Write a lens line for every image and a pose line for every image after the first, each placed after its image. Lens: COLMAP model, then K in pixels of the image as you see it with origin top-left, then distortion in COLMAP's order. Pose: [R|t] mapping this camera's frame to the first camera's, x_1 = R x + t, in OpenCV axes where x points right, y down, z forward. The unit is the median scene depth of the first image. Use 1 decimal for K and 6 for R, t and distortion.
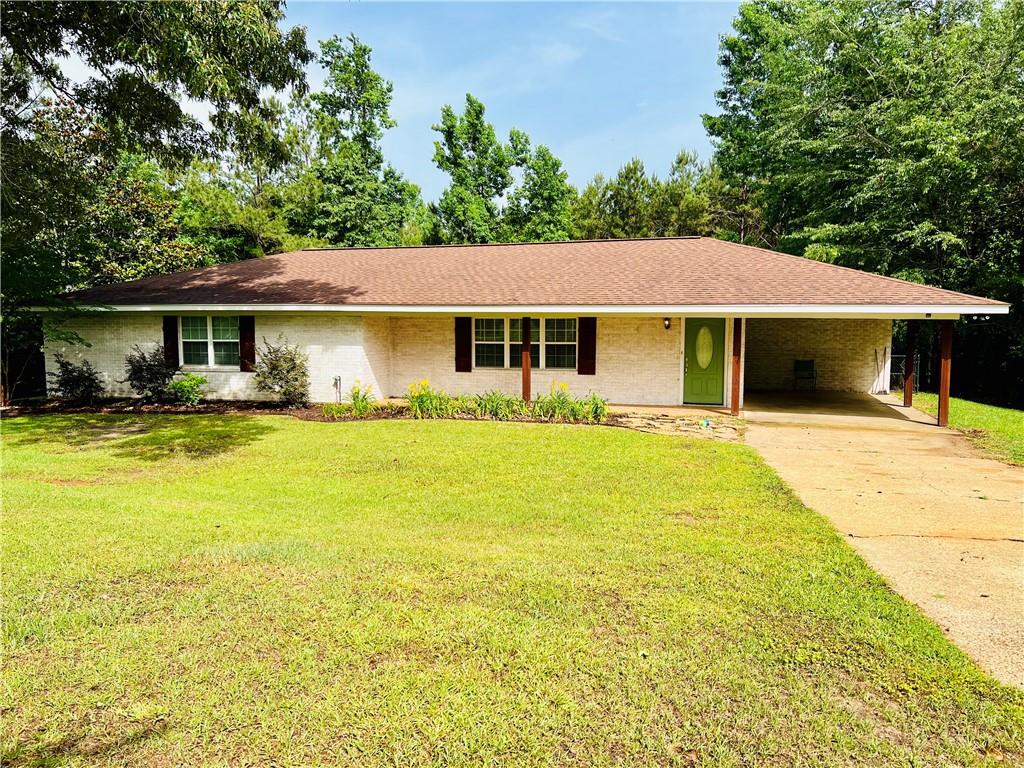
lens RADIAL K [[794.7, 0, 523.0], [0, 794.7, 385.6], [0, 0, 1]] dist [0.039530, -0.051800]
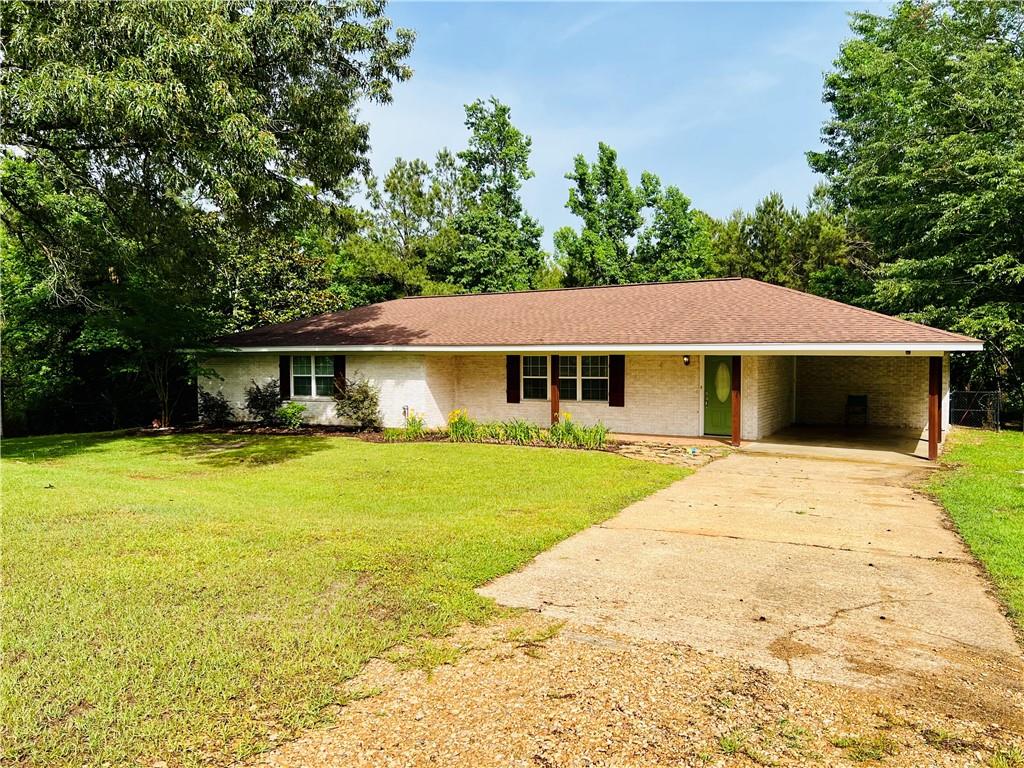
lens RADIAL K [[794.7, 0, 508.5], [0, 794.7, 388.7], [0, 0, 1]] dist [0.039530, -0.051800]
pose [[0.969491, 0.004978, -0.245075, 0.173640], [-0.014618, 0.999188, -0.037533, 0.004016], [0.244689, 0.039971, 0.968777, -0.091085]]
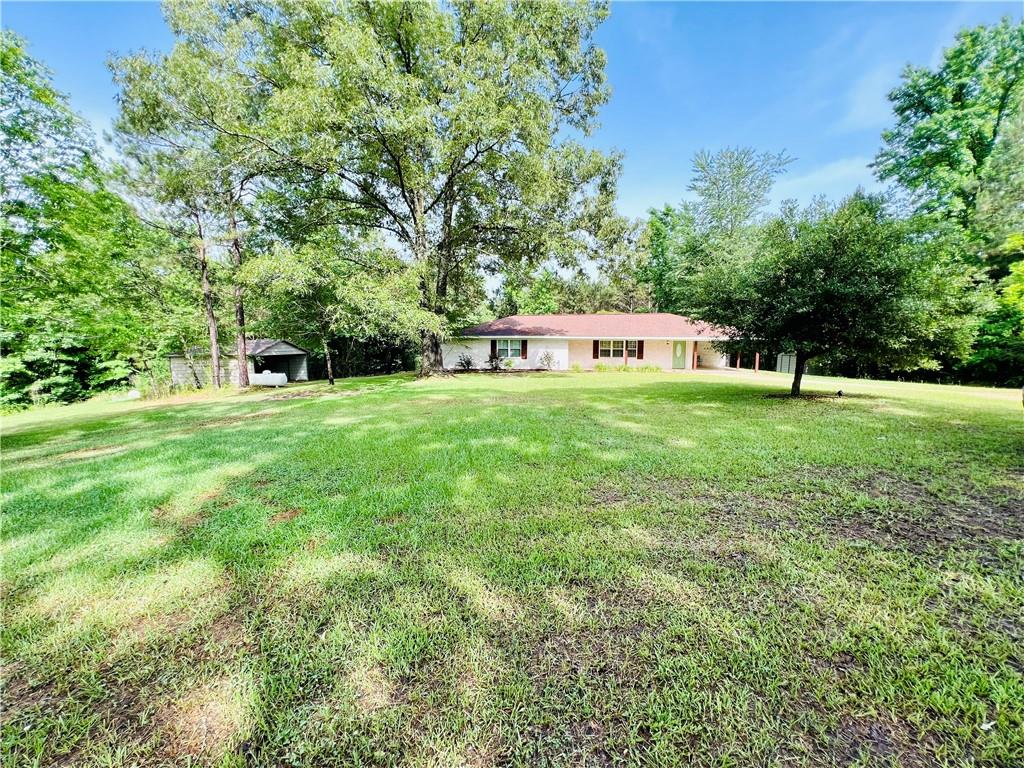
lens RADIAL K [[410.0, 0, 507.9], [0, 410.0, 382.1], [0, 0, 1]] dist [0.000506, -0.000098]
pose [[0.995355, -0.007012, 0.096012, -0.482828], [0.005237, 0.999811, 0.018723, 0.034797], [-0.096125, -0.018134, 0.995204, -0.428577]]
